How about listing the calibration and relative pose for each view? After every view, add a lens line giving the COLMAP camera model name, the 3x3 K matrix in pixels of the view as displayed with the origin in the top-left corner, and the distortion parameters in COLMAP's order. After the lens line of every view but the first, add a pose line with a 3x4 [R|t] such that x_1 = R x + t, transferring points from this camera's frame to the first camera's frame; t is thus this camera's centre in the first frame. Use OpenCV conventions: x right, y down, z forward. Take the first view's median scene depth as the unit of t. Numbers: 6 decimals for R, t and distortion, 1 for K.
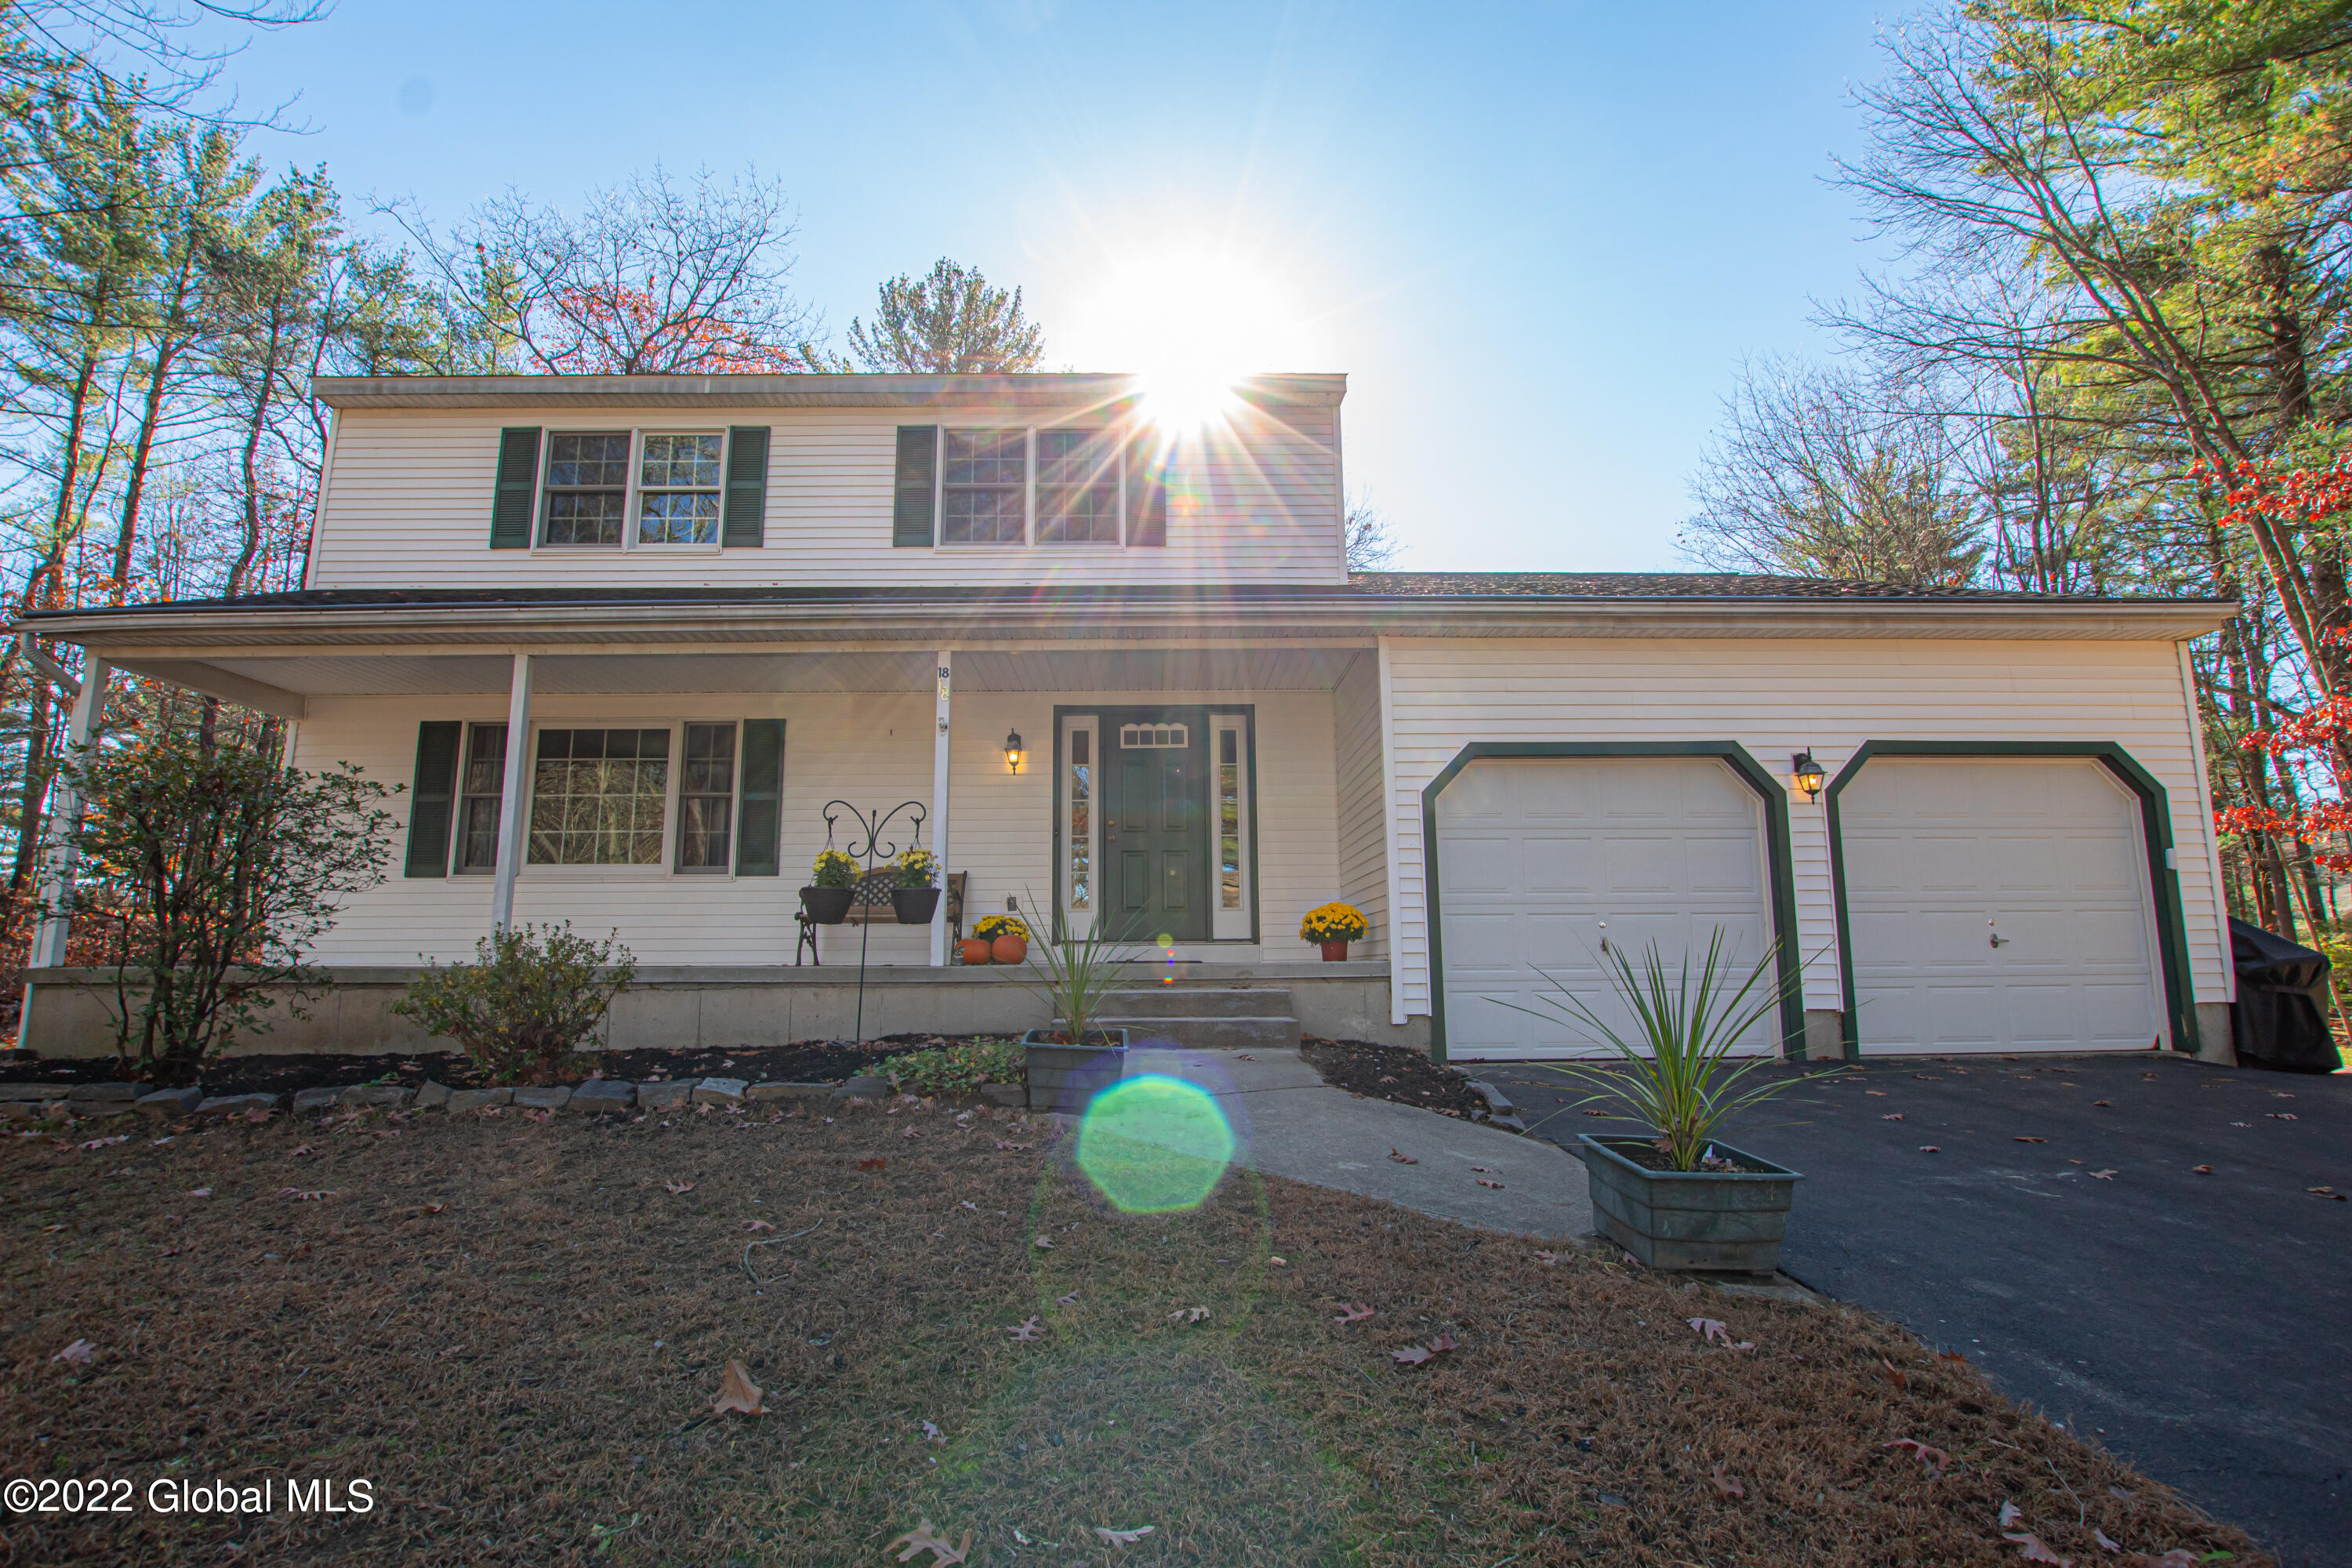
lens RADIAL K [[1090.4, 0, 1176.0], [0, 1090.4, 792.0], [0, 0, 1]] dist [-0.027432, 0.001383]
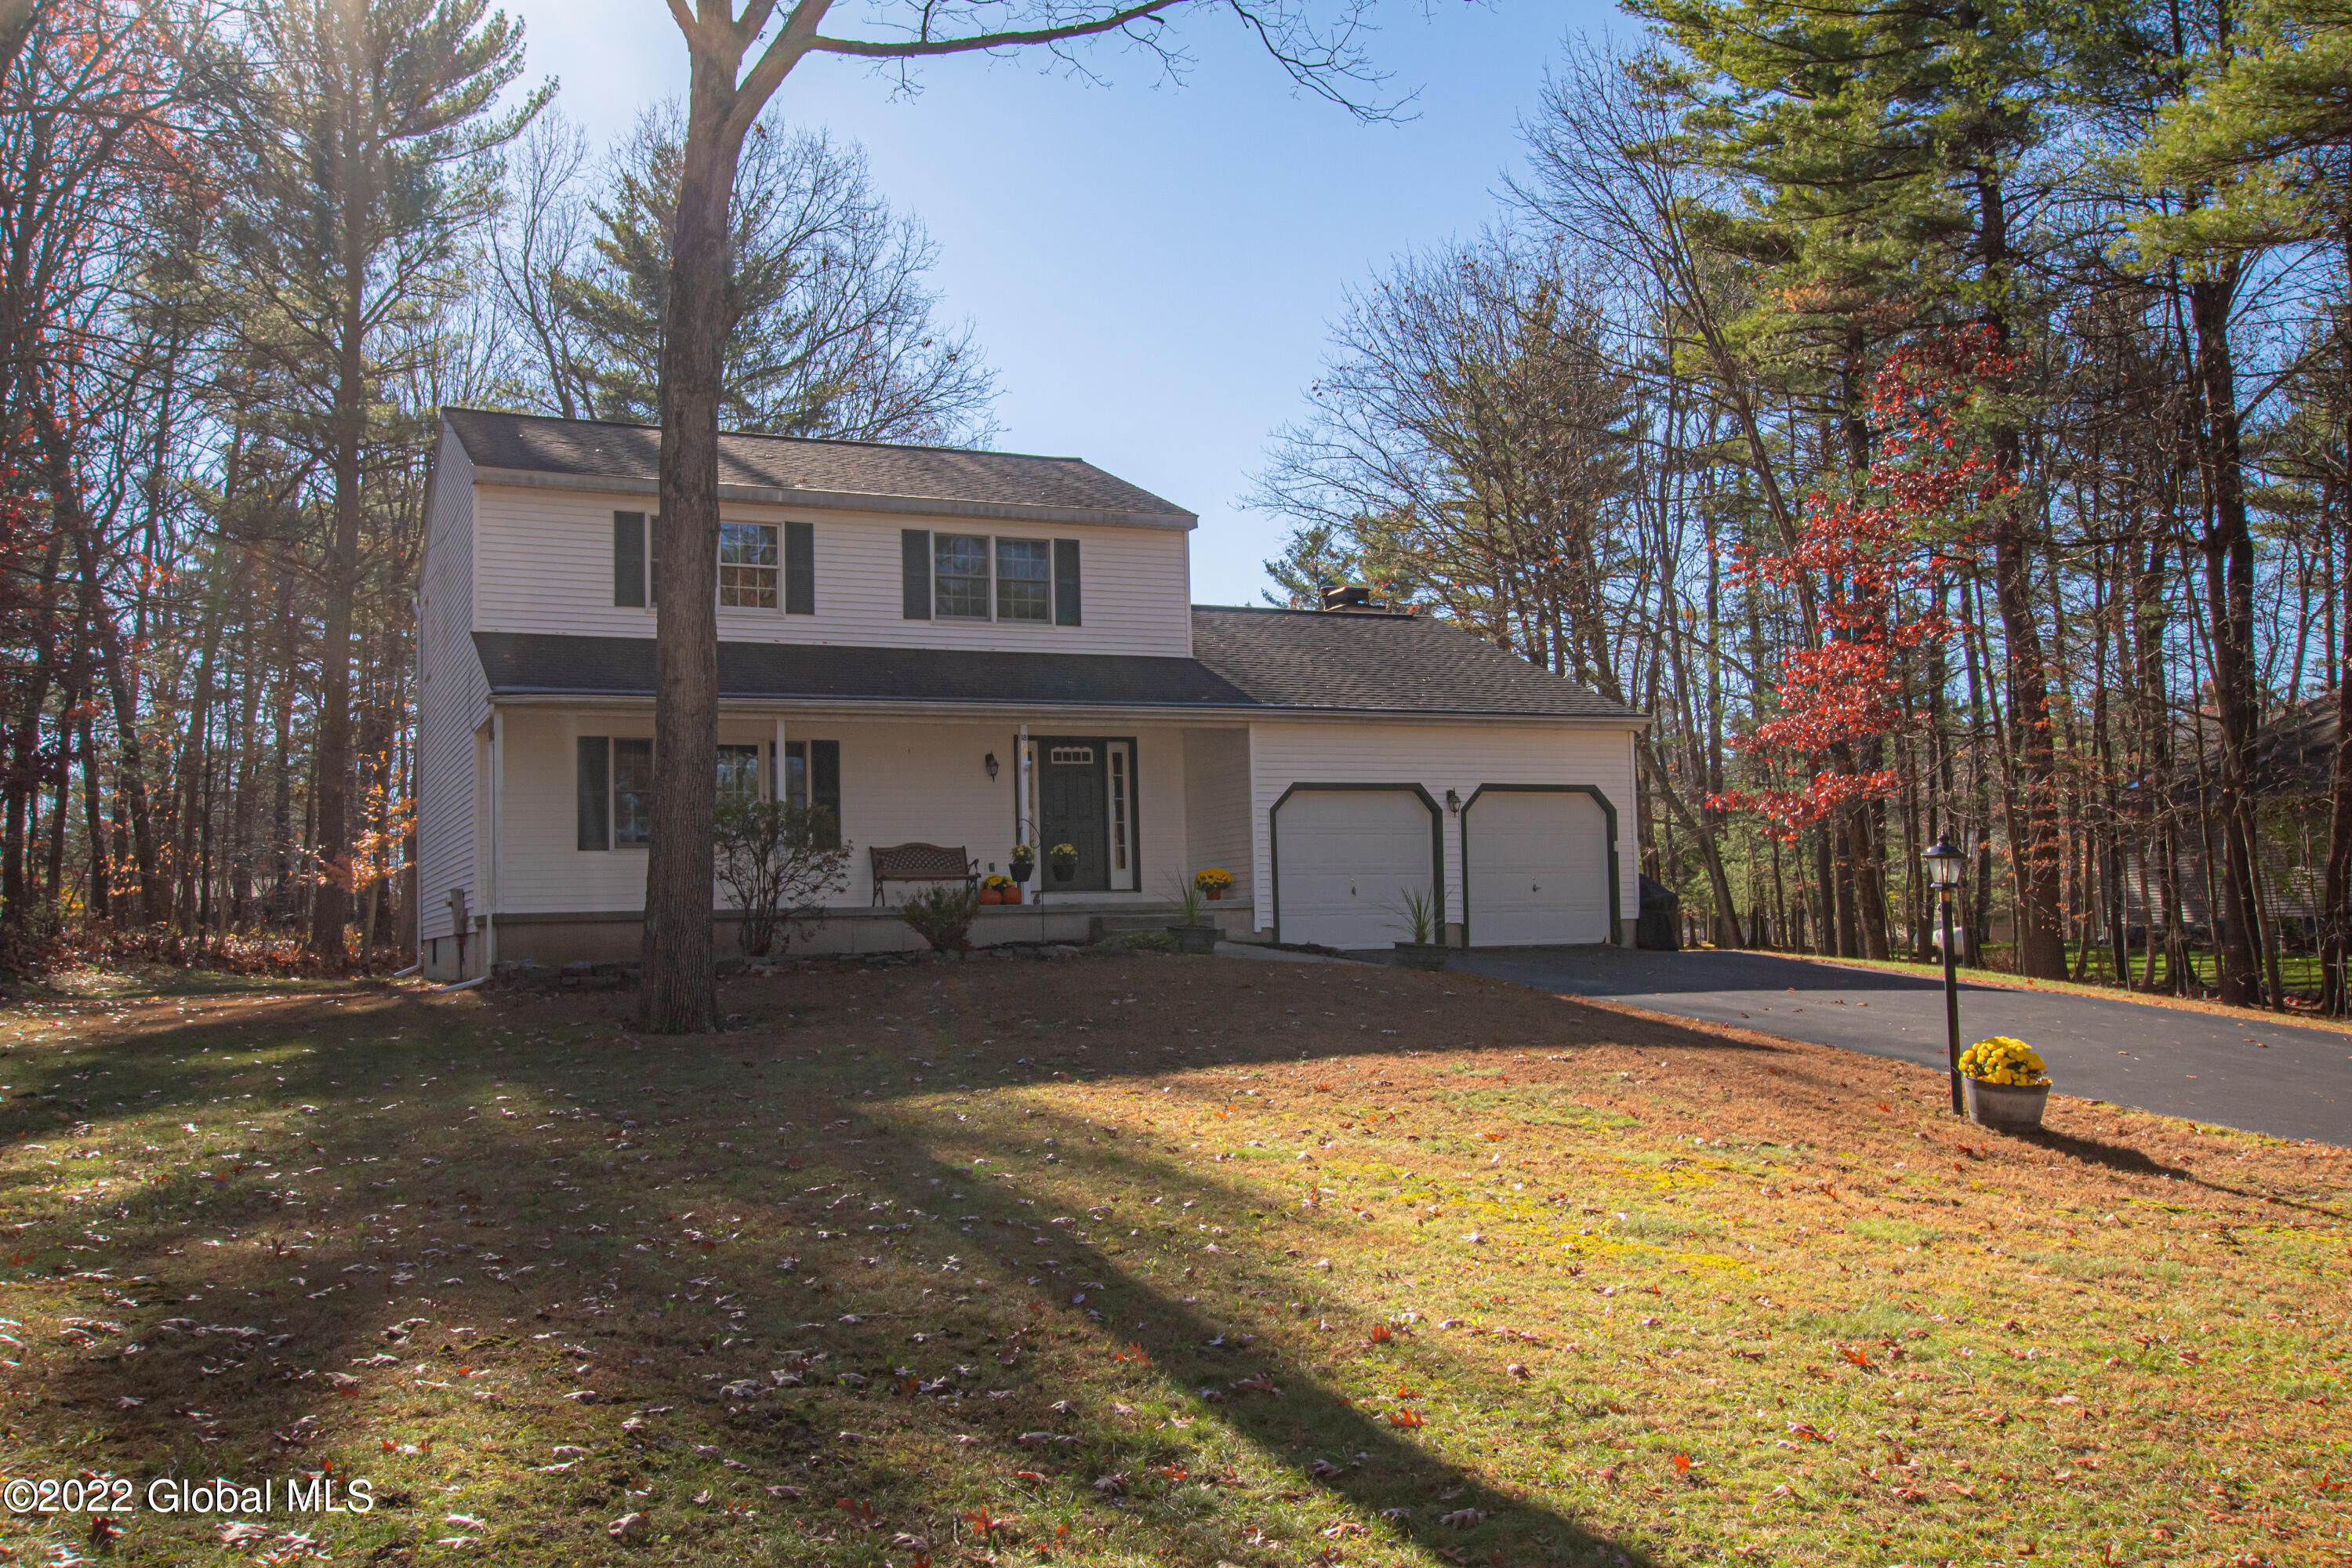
lens RADIAL K [[2048.7, 0, 1175.3], [0, 2048.7, 789.1], [0, 0, 1]] dist [0.009580, 0.021900]
pose [[0.917903, 0.013554, 0.396572, -1.027326], [-0.044758, 0.996575, 0.069535, -0.211436], [-0.394272, -0.081576, 0.915366, -1.672150]]
